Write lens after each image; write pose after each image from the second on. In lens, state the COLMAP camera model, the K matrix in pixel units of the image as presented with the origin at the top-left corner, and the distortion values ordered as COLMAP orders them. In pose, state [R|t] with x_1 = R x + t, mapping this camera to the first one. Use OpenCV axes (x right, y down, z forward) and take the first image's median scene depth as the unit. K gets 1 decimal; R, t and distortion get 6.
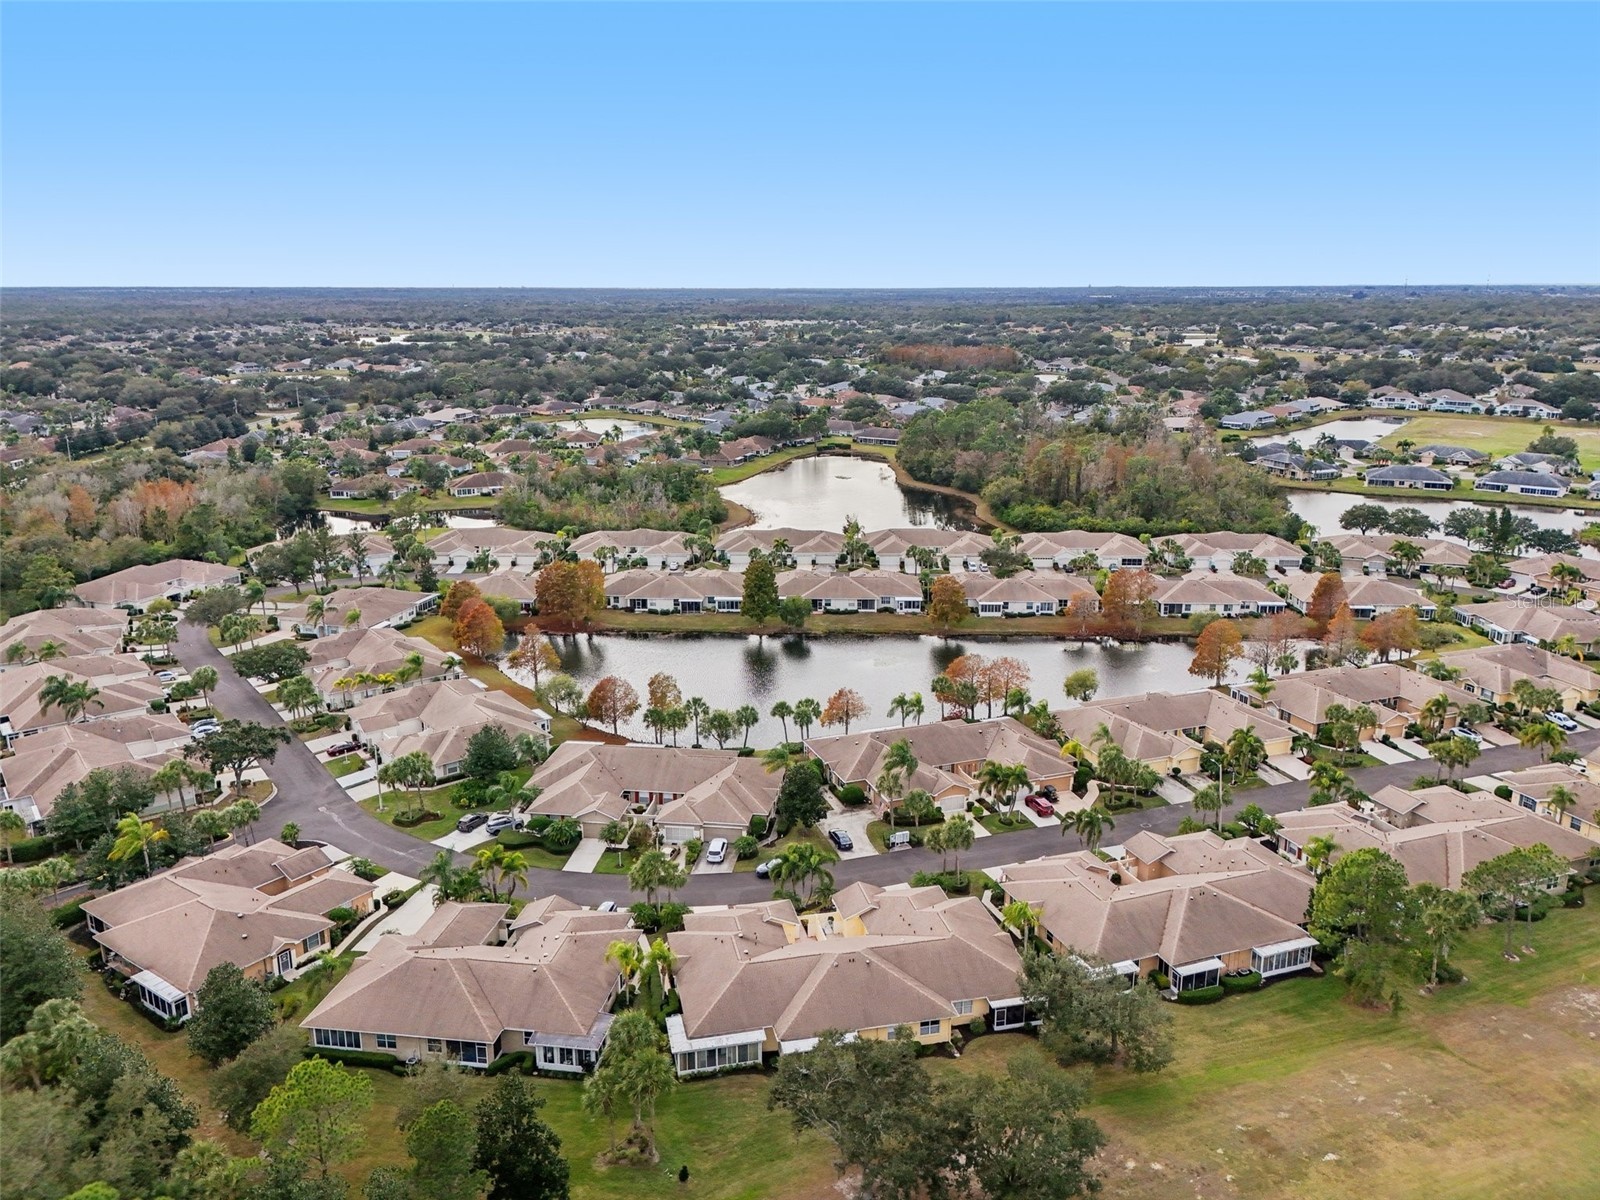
lens RADIAL K [[1183.5, 0, 800.0], [0, 1183.5, 600.0], [0, 0, 1]] dist [0.103763, -0.118623]
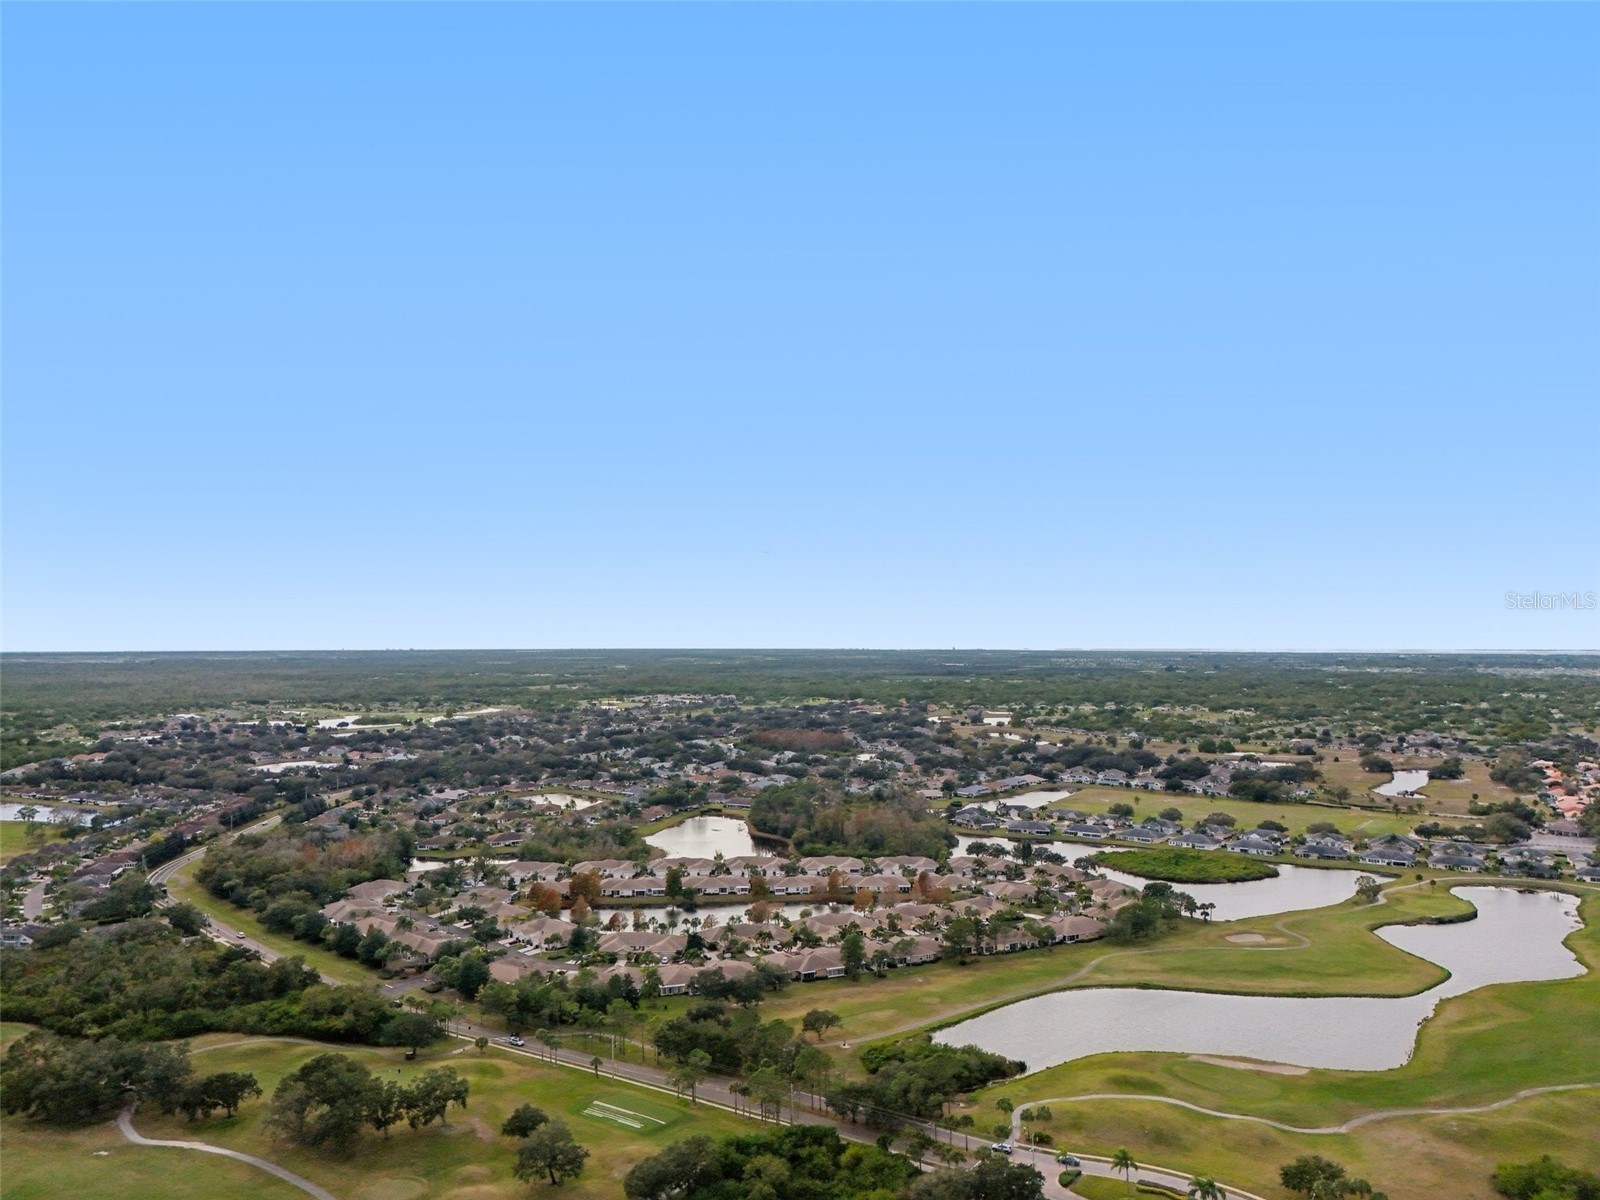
lens RADIAL K [[1212.3, 0, 800.0], [0, 1212.3, 600.0], [0, 0, 1]] dist [0.158253, -0.237808]
pose [[0.995562, 0.003050, 0.094063, -0.010034], [0.023988, 0.958239, -0.284959, 0.089350], [-0.091004, 0.285951, 0.953913, -0.846020]]
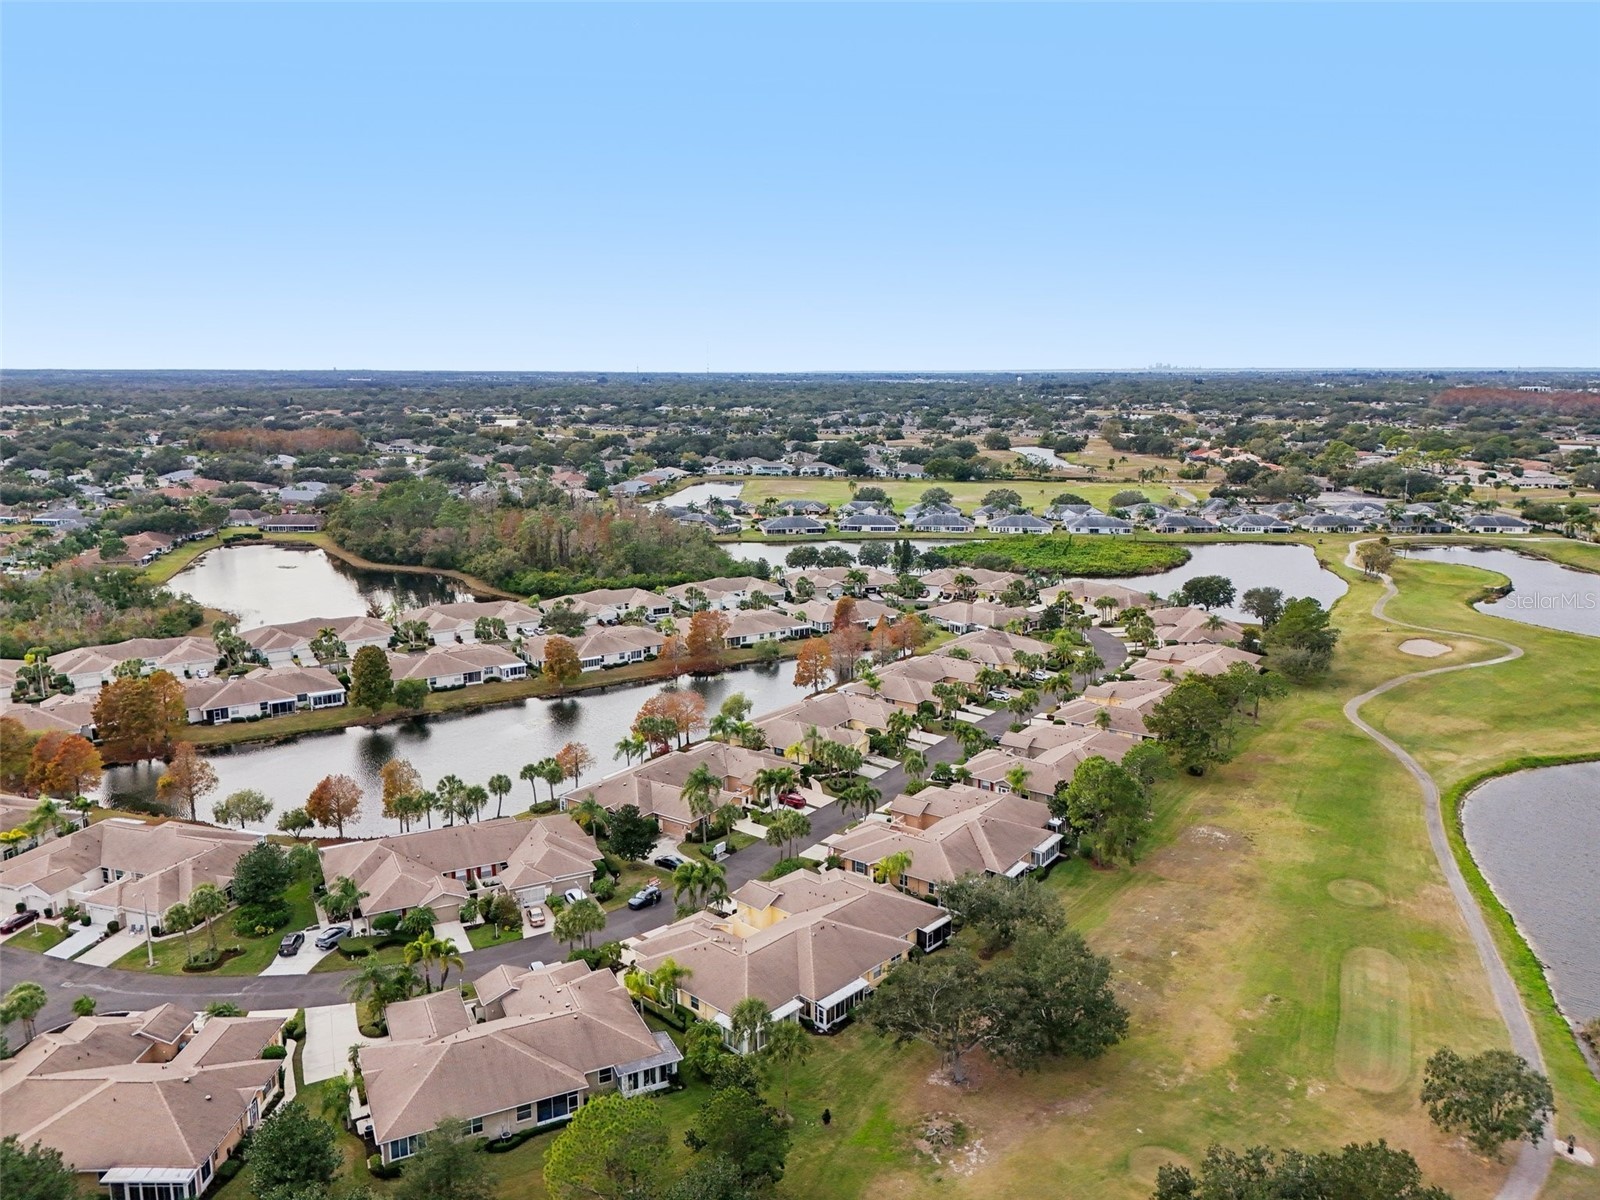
lens RADIAL K [[1183.5, 0, 800.0], [0, 1183.5, 600.0], [0, 0, 1]] dist [0.103763, -0.118623]
pose [[0.824004, -0.108101, 0.556176, -0.178169], [0.144547, 0.989256, -0.021877, 0.000829], [-0.547836, 0.098420, 0.830776, -0.000594]]
